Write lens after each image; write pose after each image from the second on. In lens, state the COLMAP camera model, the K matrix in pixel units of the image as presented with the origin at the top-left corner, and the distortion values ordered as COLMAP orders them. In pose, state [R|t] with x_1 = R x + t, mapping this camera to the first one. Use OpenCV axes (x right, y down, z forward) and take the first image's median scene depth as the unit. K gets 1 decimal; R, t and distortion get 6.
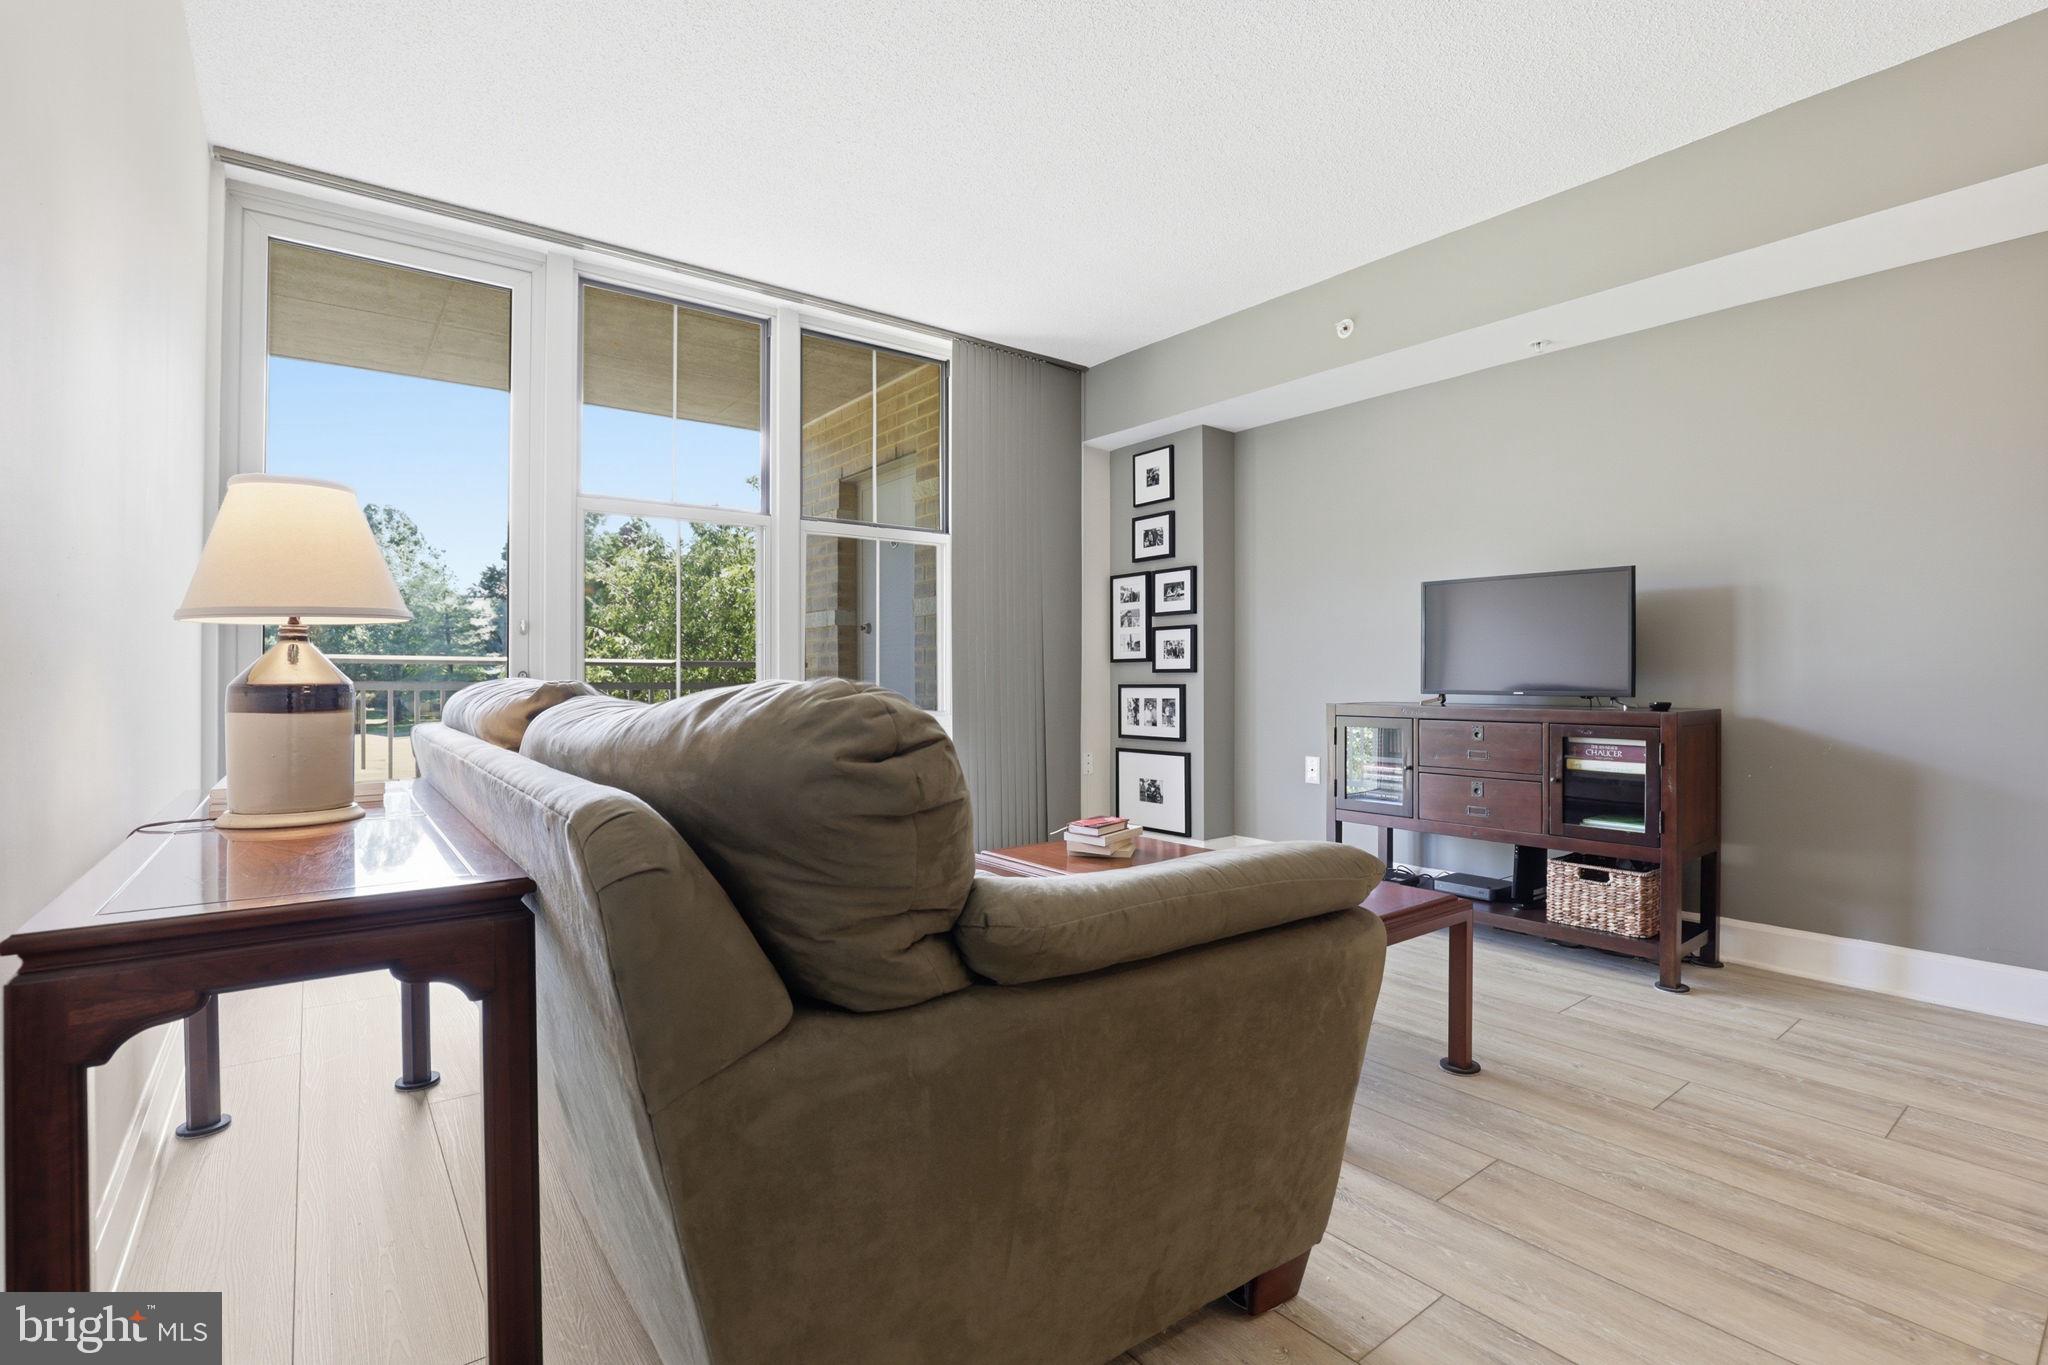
lens RADIAL K [[944.5, 0, 1026.8], [0, 944.5, 674.9], [0, 0, 1]] dist [-0.034402, 0.003283]
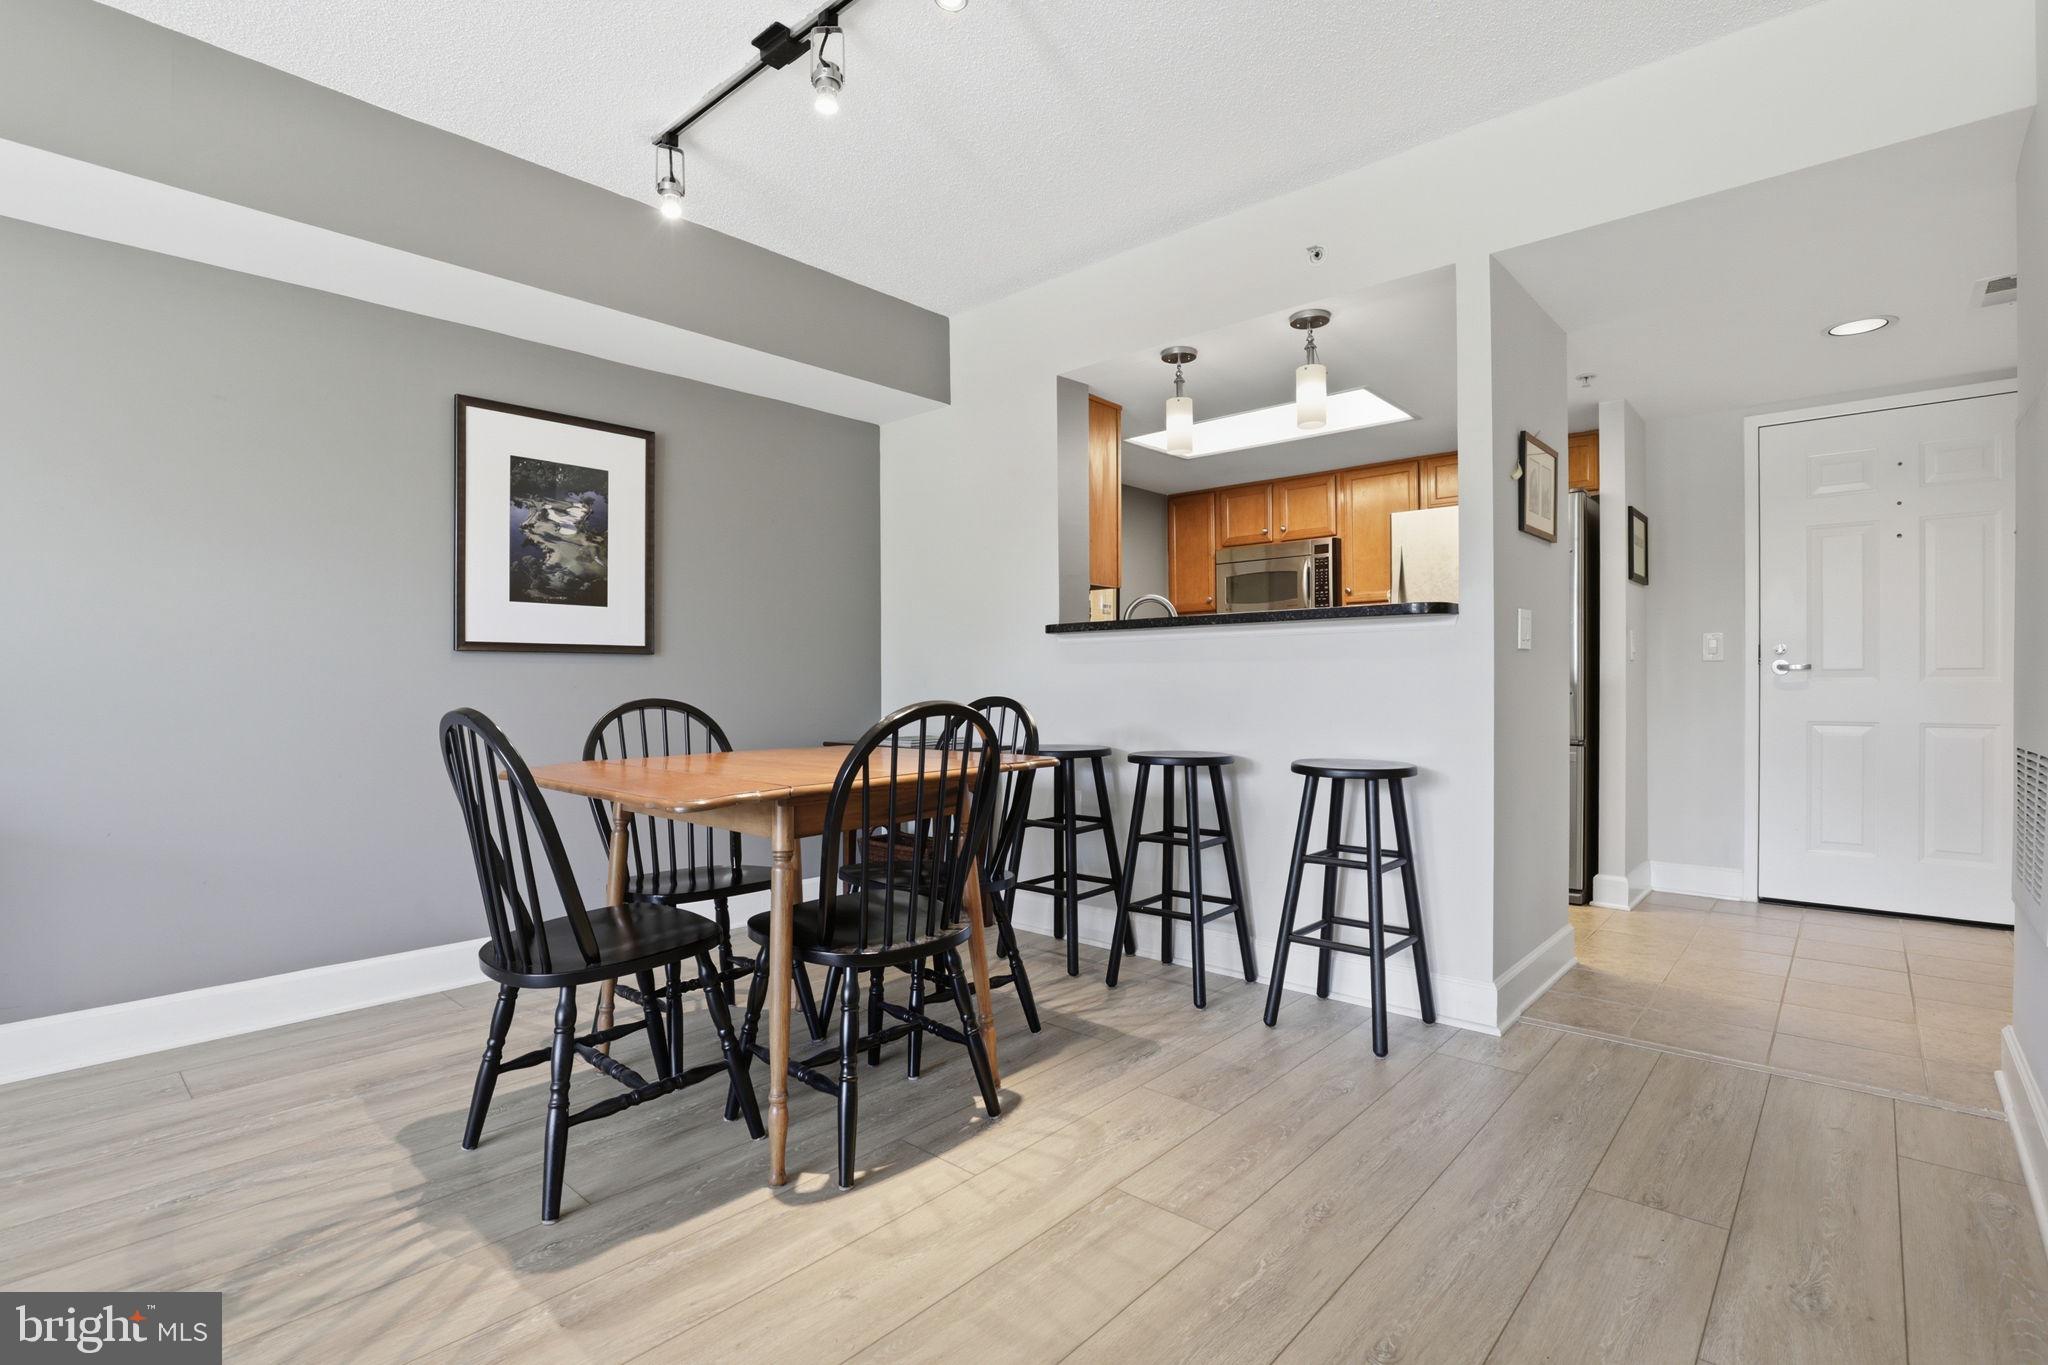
lens RADIAL K [[944.5, 0, 1044.4], [0, 944.5, 694.1], [0, 0, 1]] dist [-0.034402, 0.003283]
pose [[-0.183855, -0.010022, 0.982902, 0.008730], [0.001736, 0.999943, 0.010520, -0.009767], [-0.982952, 0.003640, -0.183827, 0.095411]]
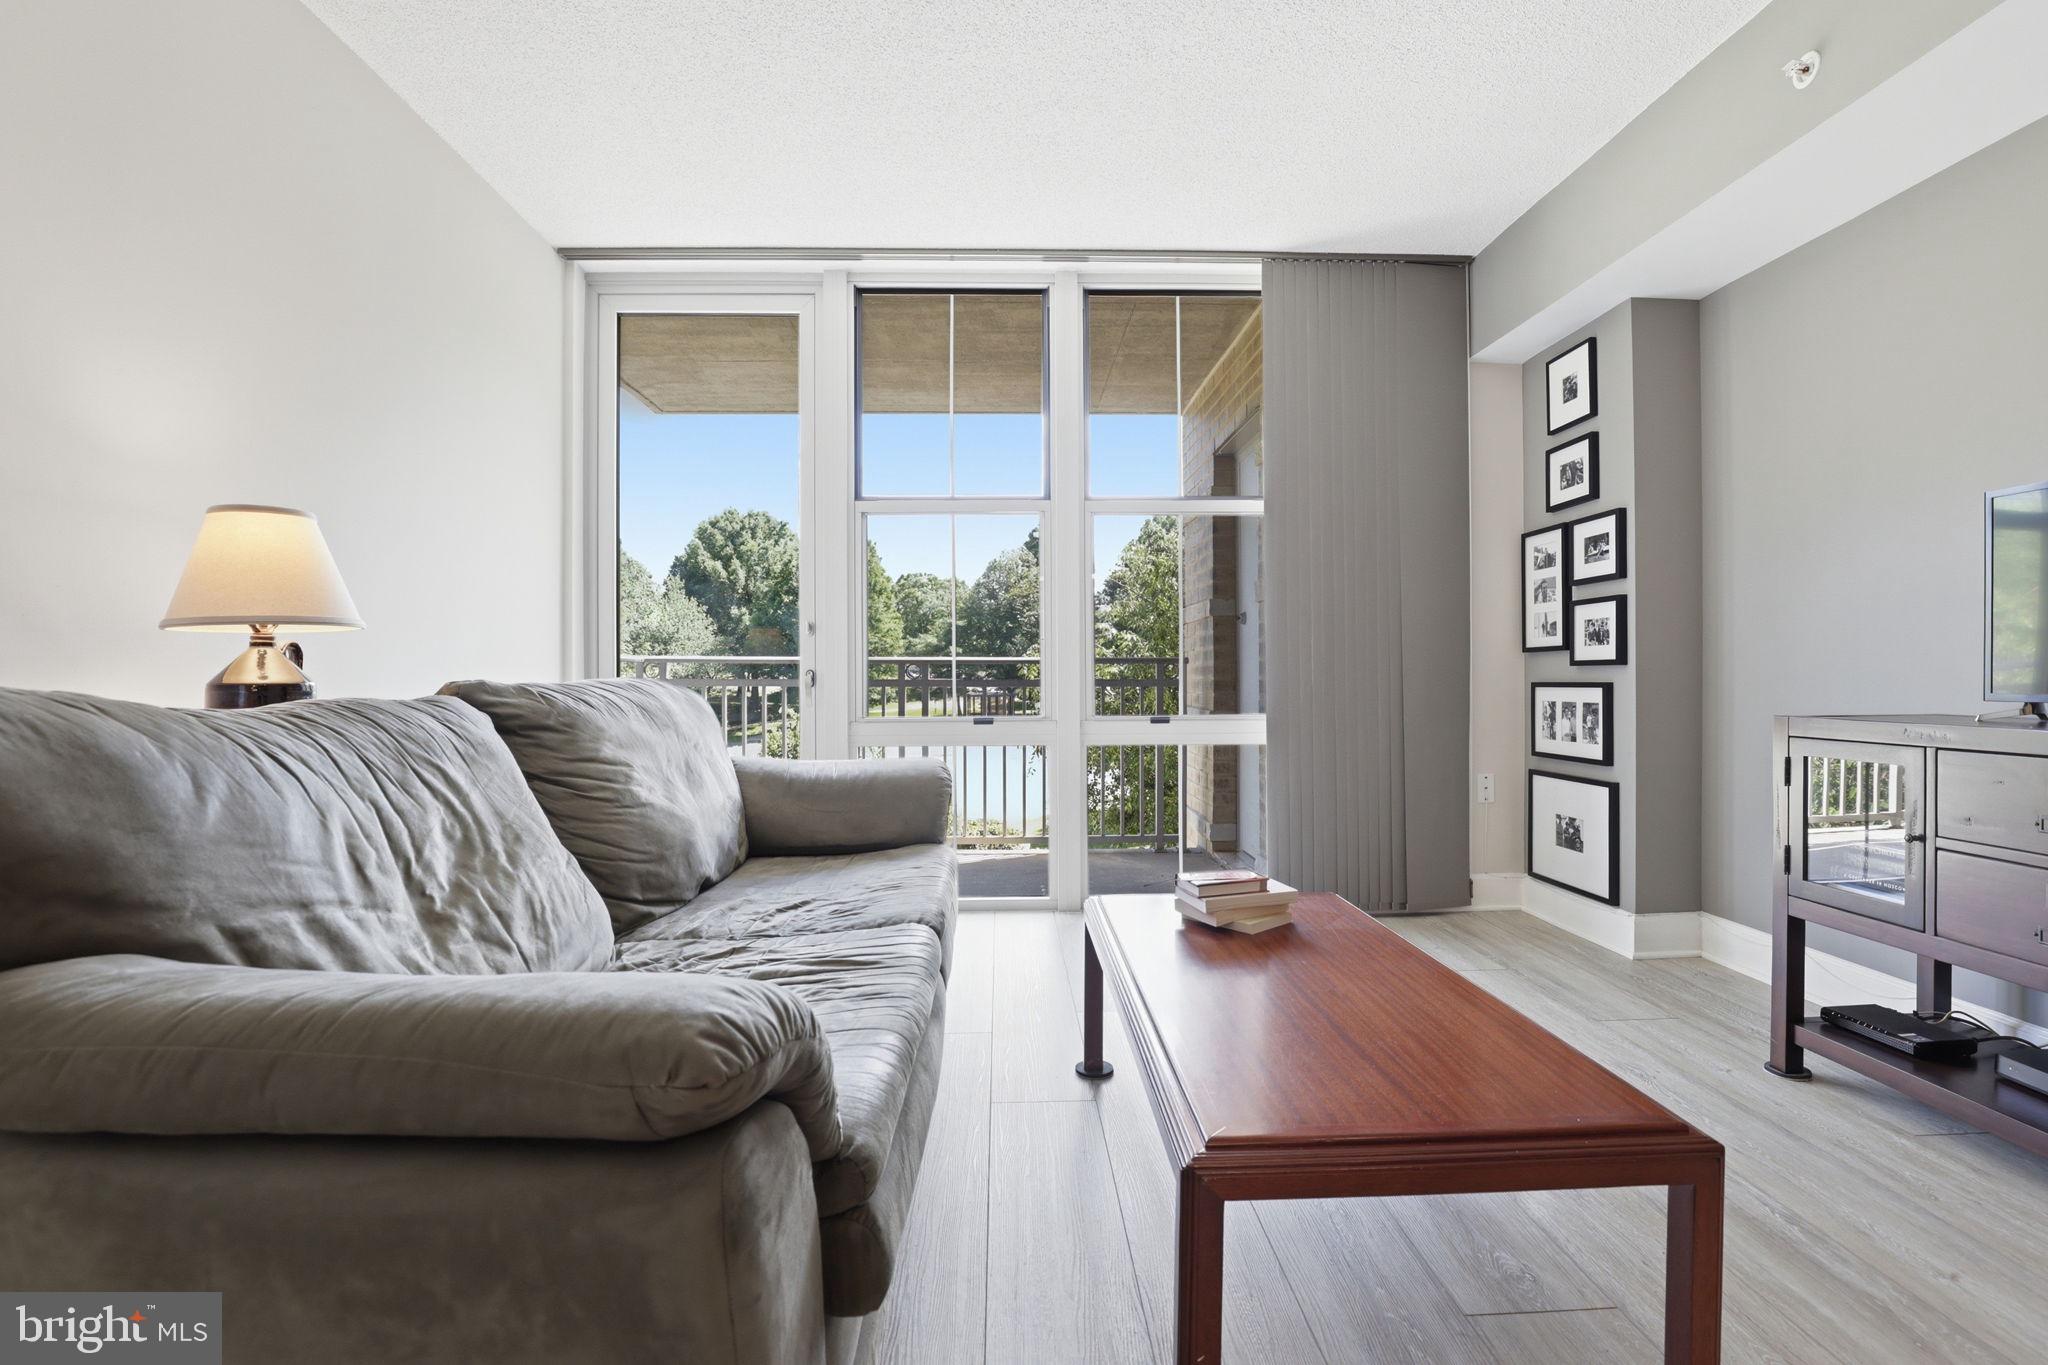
lens RADIAL K [[944.5, 0, 1029.3], [0, 944.5, 685.3], [0, 0, 1]] dist [-0.034402, 0.003283]
pose [[0.812054, 0.003214, -0.583573, 0.256348], [0.005594, 0.999896, 0.013290, 0.001016], [0.583555, -0.014057, 0.811952, 0.233729]]
